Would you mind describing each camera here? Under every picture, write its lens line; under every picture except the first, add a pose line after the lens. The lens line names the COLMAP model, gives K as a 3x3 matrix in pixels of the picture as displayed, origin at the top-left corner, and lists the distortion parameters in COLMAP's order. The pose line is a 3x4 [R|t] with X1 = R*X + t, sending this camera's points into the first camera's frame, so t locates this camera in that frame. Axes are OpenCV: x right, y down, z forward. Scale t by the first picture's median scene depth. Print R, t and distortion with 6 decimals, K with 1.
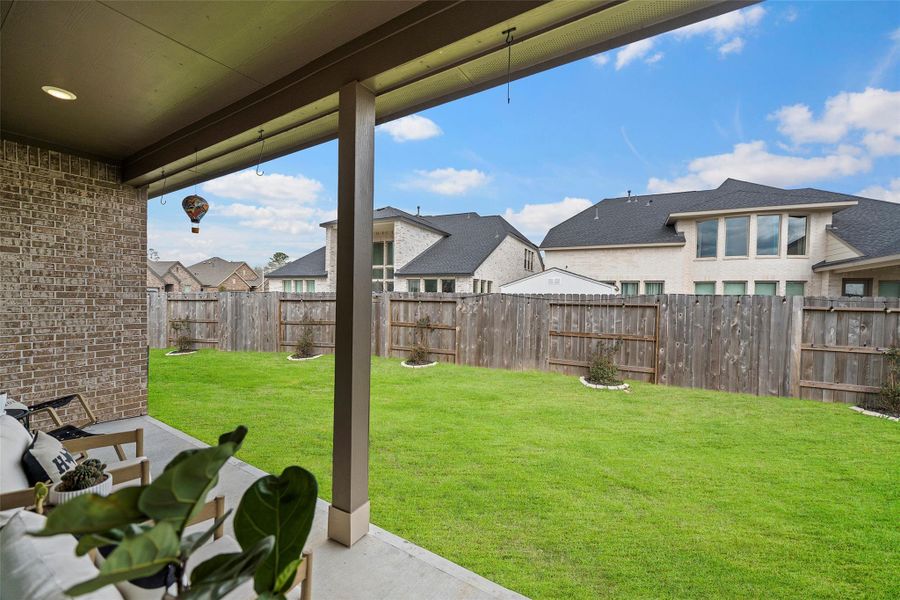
lens RADIAL K [[358.8, 0, 452.5], [0, 358.8, 304.8], [0, 0, 1]] dist [-0.003790, -0.000326]
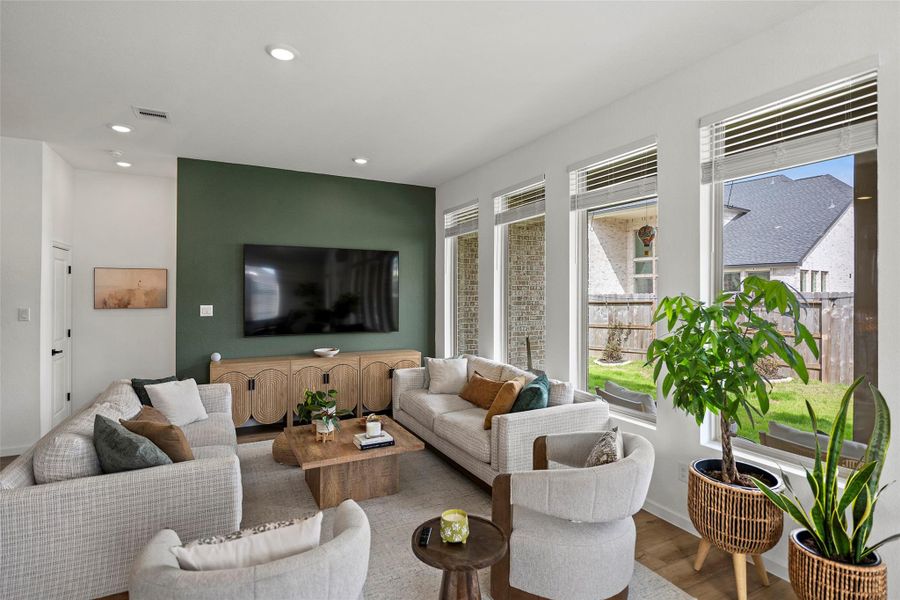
lens RADIAL K [[445.6, 0, 451.6], [0, 445.6, 296.8], [0, 0, 1]] dist [-0.001806, -0.000220]
pose [[0.865498, -0.012832, -0.500749, -0.183249], [0.005180, 0.999848, -0.016669, -0.010404], [0.500886, 0.011833, 0.865432, -0.244516]]
